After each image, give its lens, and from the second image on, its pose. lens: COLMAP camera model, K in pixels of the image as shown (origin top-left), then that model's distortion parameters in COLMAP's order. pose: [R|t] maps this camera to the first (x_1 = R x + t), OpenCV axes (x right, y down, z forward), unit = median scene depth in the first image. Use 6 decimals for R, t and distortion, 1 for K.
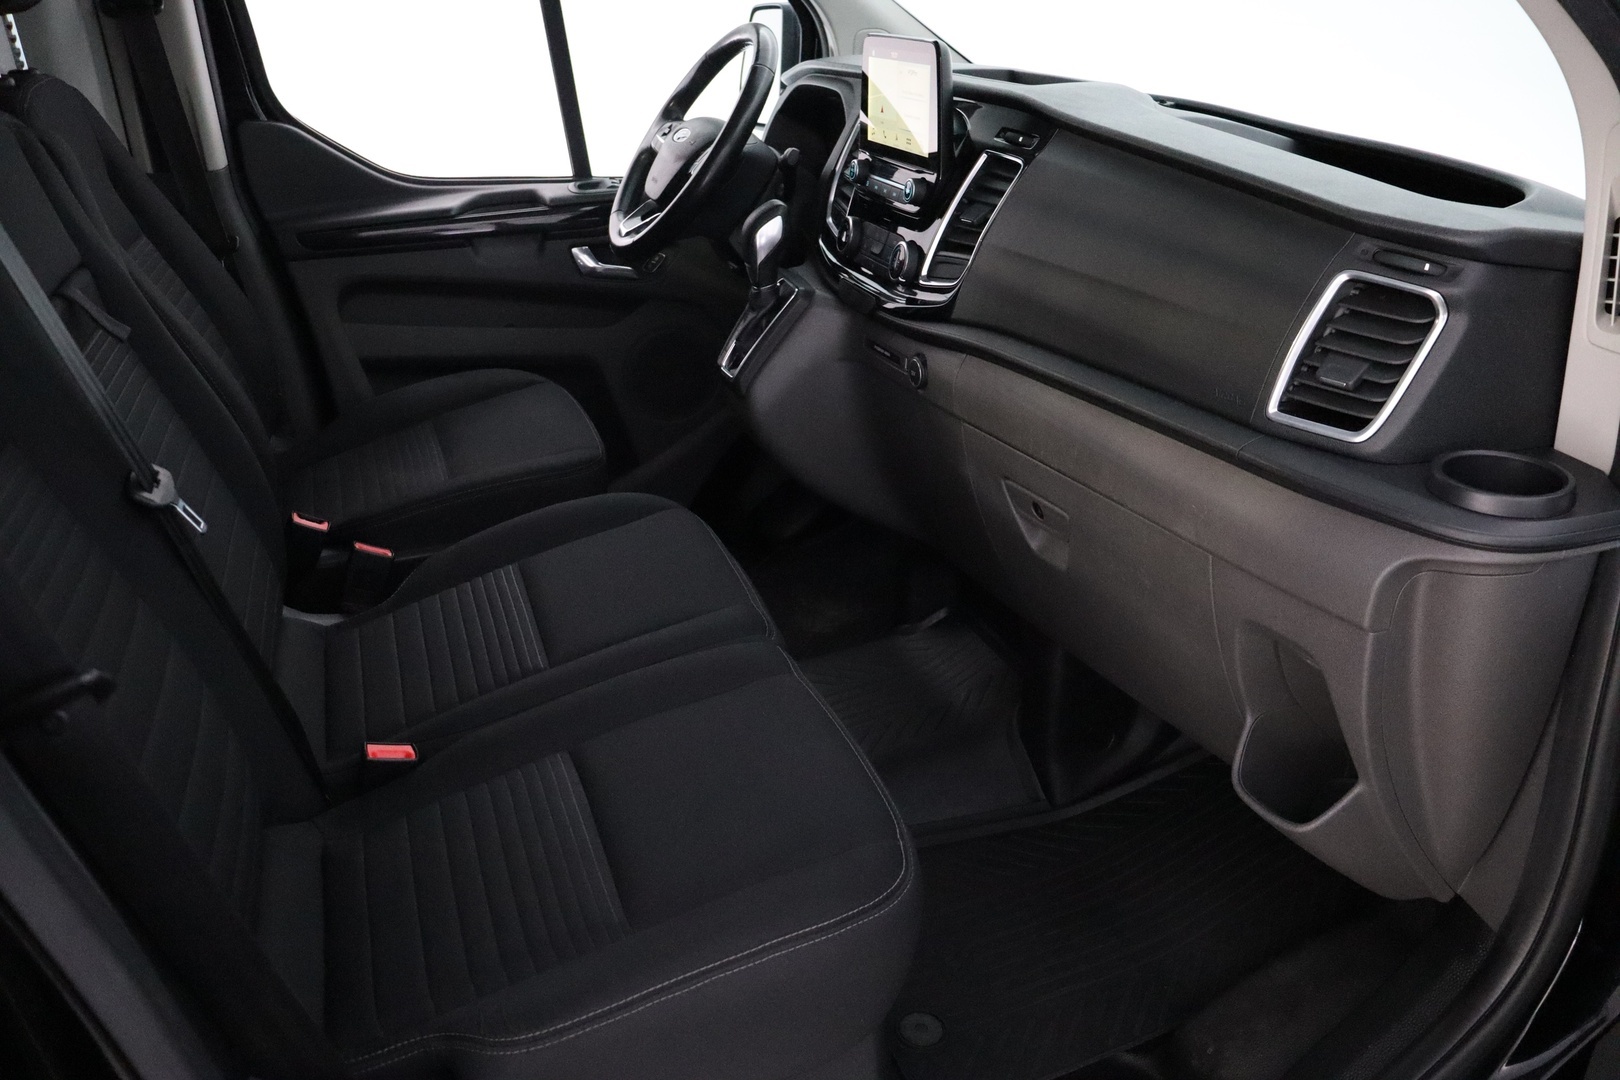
lens RADIAL K [[1279.2, 0, 809.7], [0, 1279.2, 533.3], [0, 0, 1]] dist [-0.166633, 0.118525]
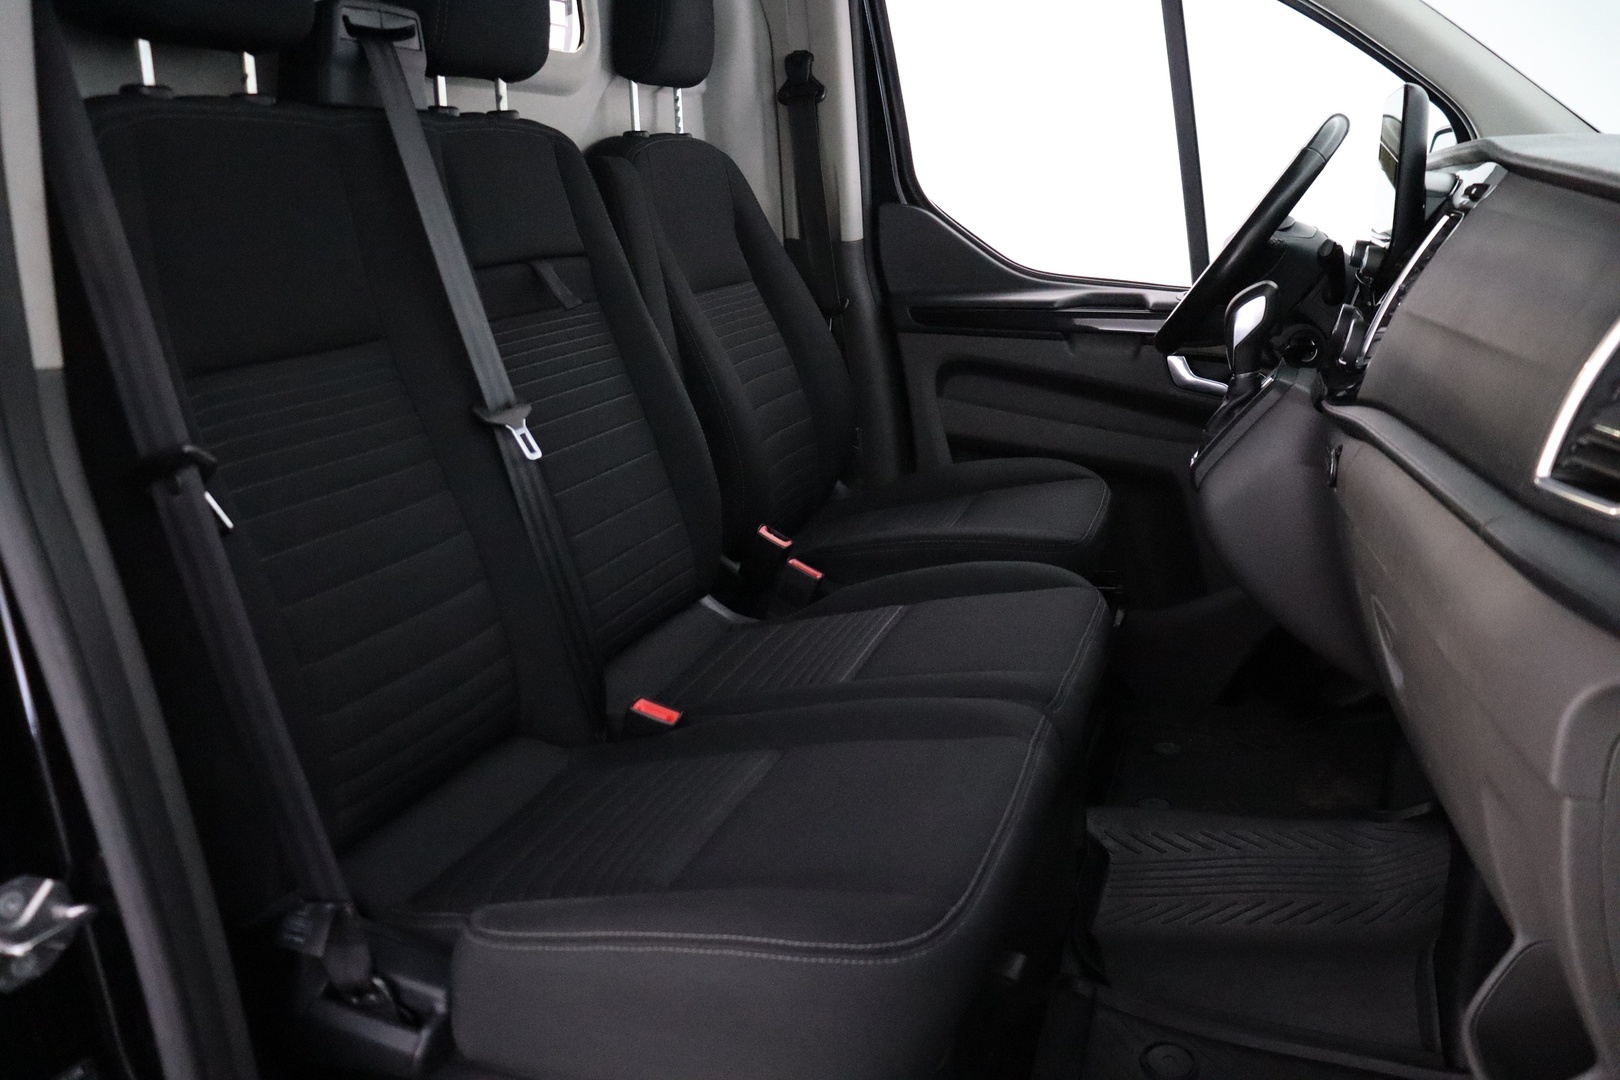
lens RADIAL K [[1279.2, 0, 809.7], [0, 1279.2, 533.3], [0, 0, 1]] dist [-0.166633, 0.118525]
pose [[0.800949, 0.171021, -0.573788, 0.207071], [-0.246668, 0.967483, -0.055959, 0.034537], [0.545560, 0.186356, 0.817090, 0.102073]]
